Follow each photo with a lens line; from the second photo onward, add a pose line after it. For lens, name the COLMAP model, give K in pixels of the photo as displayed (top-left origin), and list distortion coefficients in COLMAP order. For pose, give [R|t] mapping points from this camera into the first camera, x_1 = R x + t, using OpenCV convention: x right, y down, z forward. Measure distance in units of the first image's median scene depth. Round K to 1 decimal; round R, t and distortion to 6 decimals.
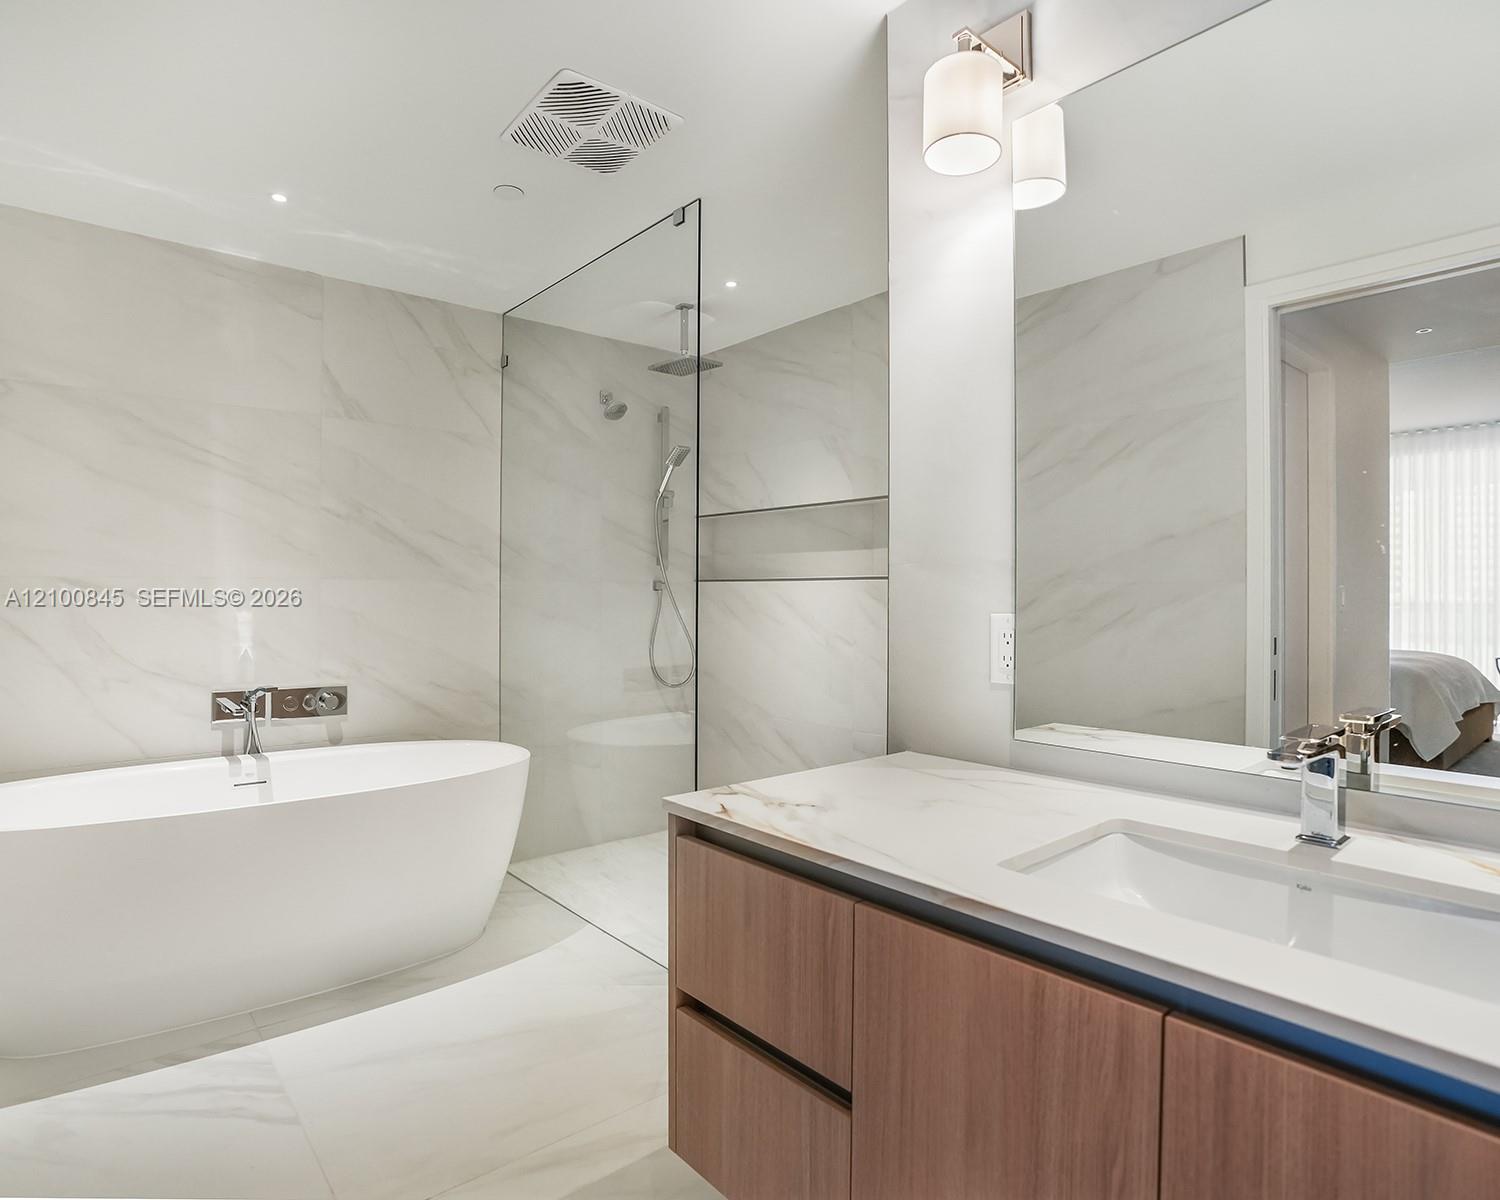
lens RADIAL K [[839.5, 0, 750.0], [0, 839.5, 600.0], [0, 0, 1]] dist [-0.046929, 0.020446]
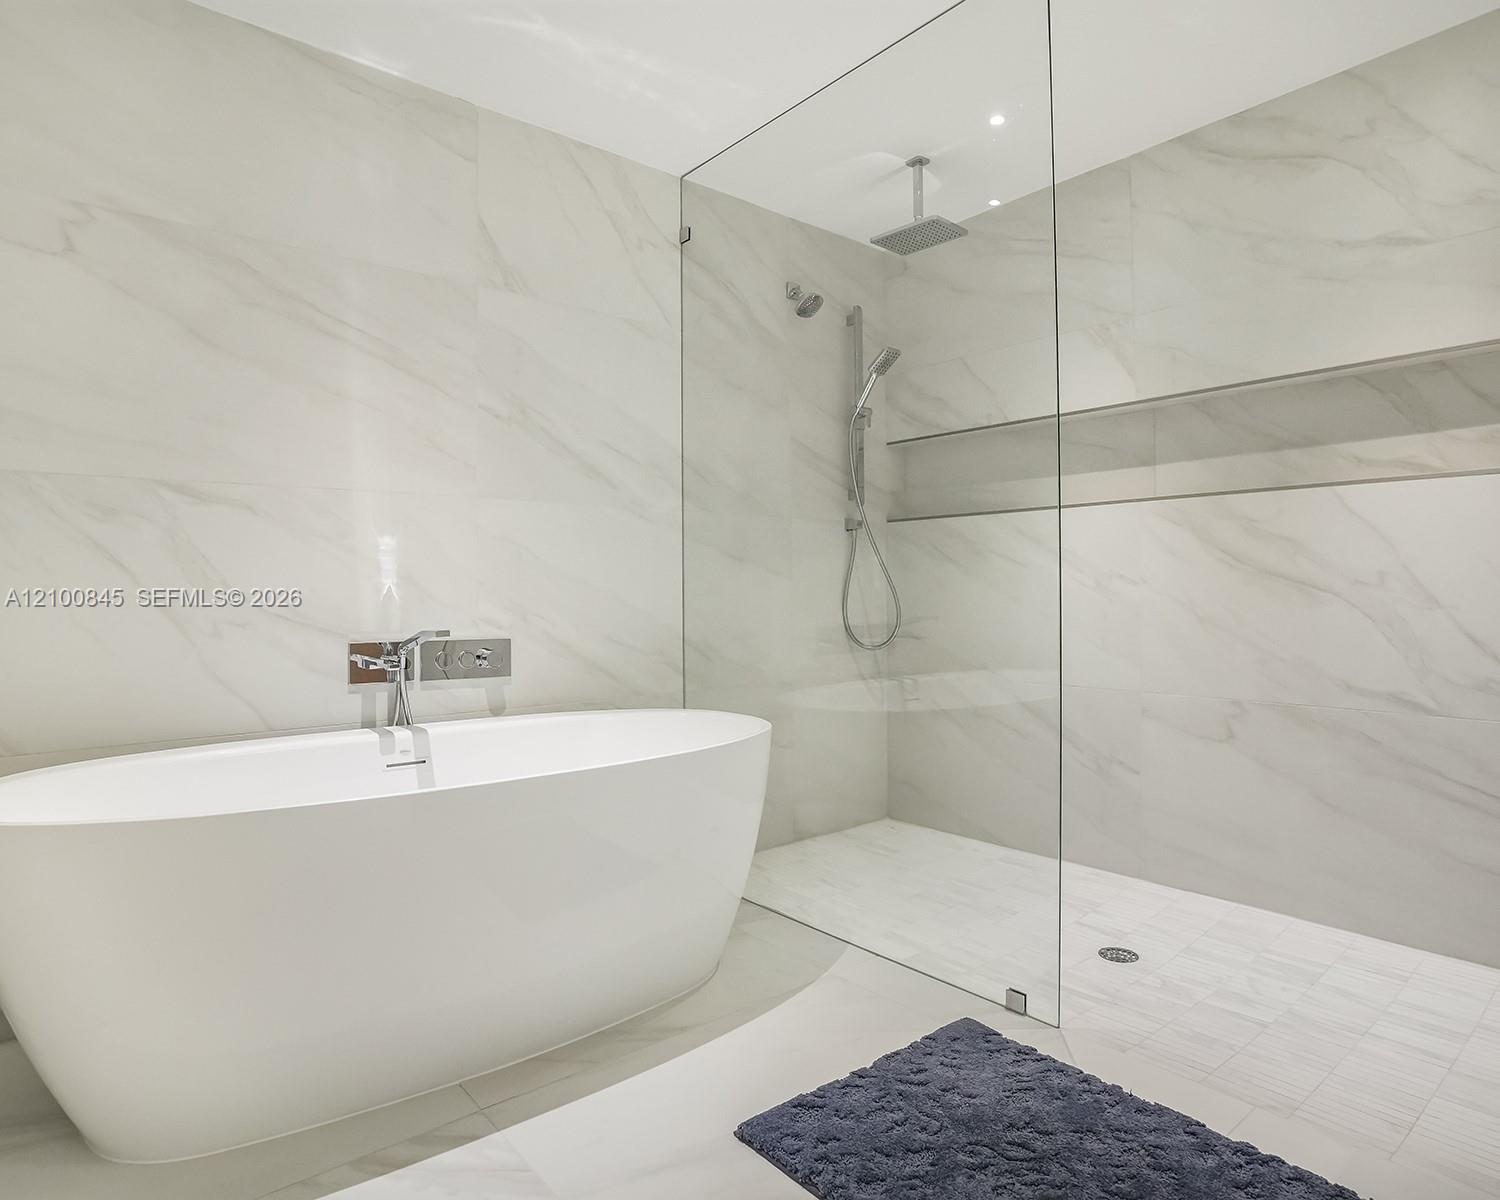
lens RADIAL K [[856.3, 0, 750.0], [0, 856.3, 600.0], [0, 0, 1]] dist [-0.031287, 0.002538]
pose [[0.999943, -0.010462, 0.002147, -0.251519], [0.010470, 0.999939, -0.003634, 0.068987], [-0.002108, 0.003657, 0.999991, 0.199945]]
